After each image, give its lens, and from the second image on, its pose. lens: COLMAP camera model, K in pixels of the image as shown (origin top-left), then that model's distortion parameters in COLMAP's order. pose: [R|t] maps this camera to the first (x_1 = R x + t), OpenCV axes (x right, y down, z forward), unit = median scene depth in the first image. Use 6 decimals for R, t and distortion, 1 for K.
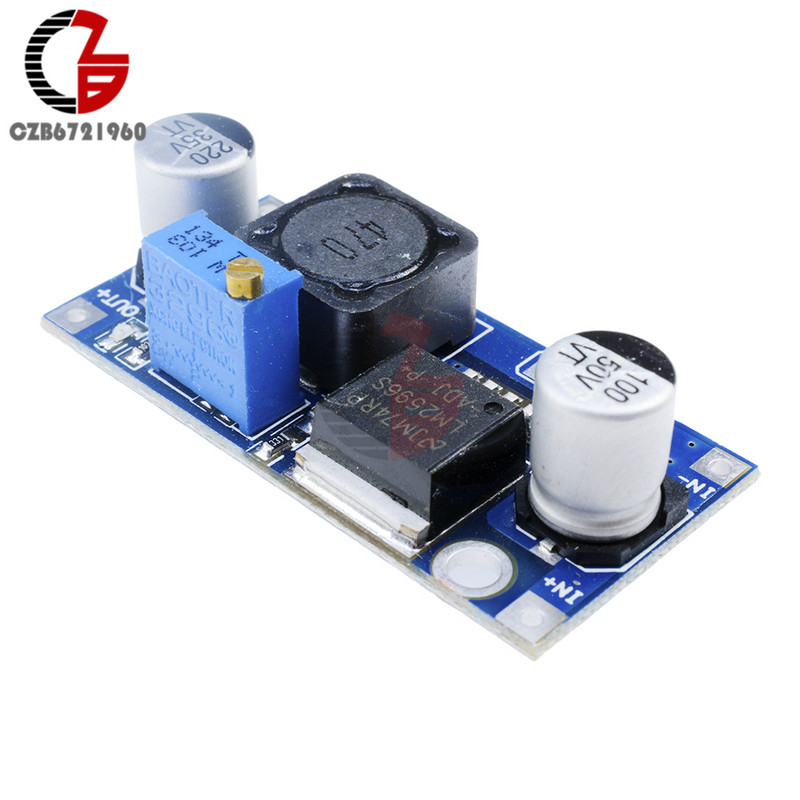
lens RADIAL K [[1950.2, 0, 380.3], [0, 1950.2, 401.7], [0, 0, 1]] dist [0.028144, 0.042754]
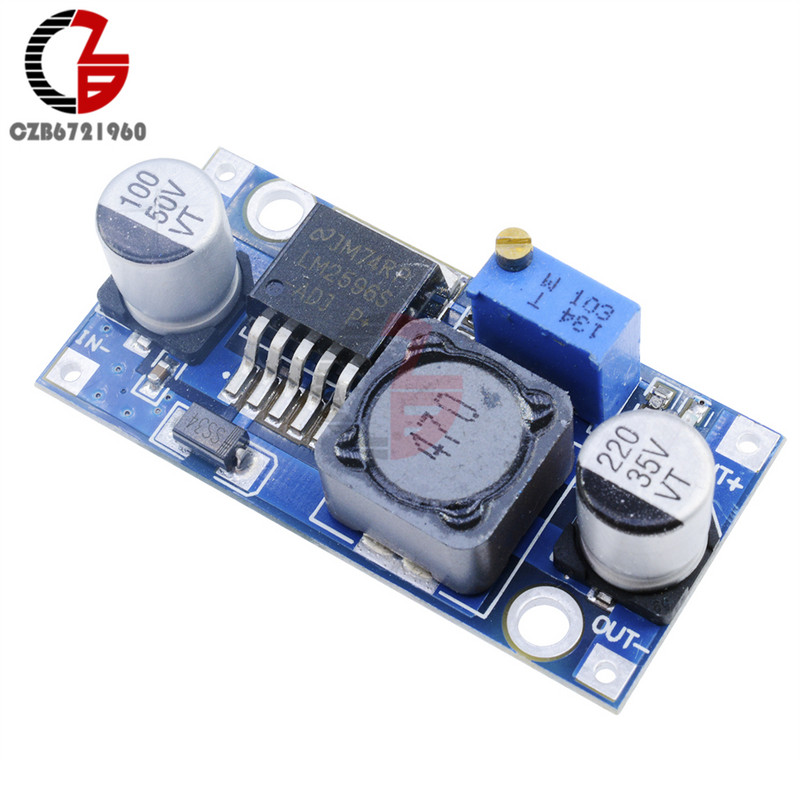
lens RADIAL K [[2327.2, 0, 465.6], [0, 2327.2, 294.2], [0, 0, 1]] dist [0.027791, 0.137806]
pose [[-0.976339, 0.206248, -0.064989, 0.038199], [-0.098477, -0.156502, 0.982756, -1.229928], [0.192521, 0.965903, 0.173109, 0.782450]]
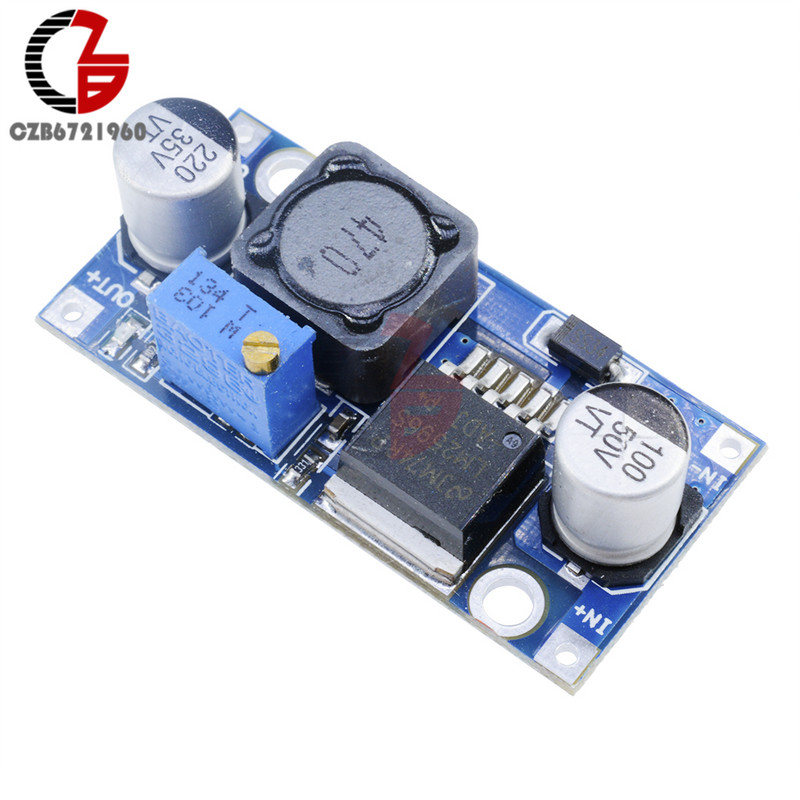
lens RADIAL K [[2568.9, 0, 400.0], [0, 2568.9, 400.0], [0, 0, 1]] dist [0.016497, -0.204778]
pose [[0.993579, -0.107946, 0.033882, -0.044433], [0.087408, 0.922528, 0.375901, -0.521968], [-0.071834, -0.370526, 0.926040, -0.247625]]
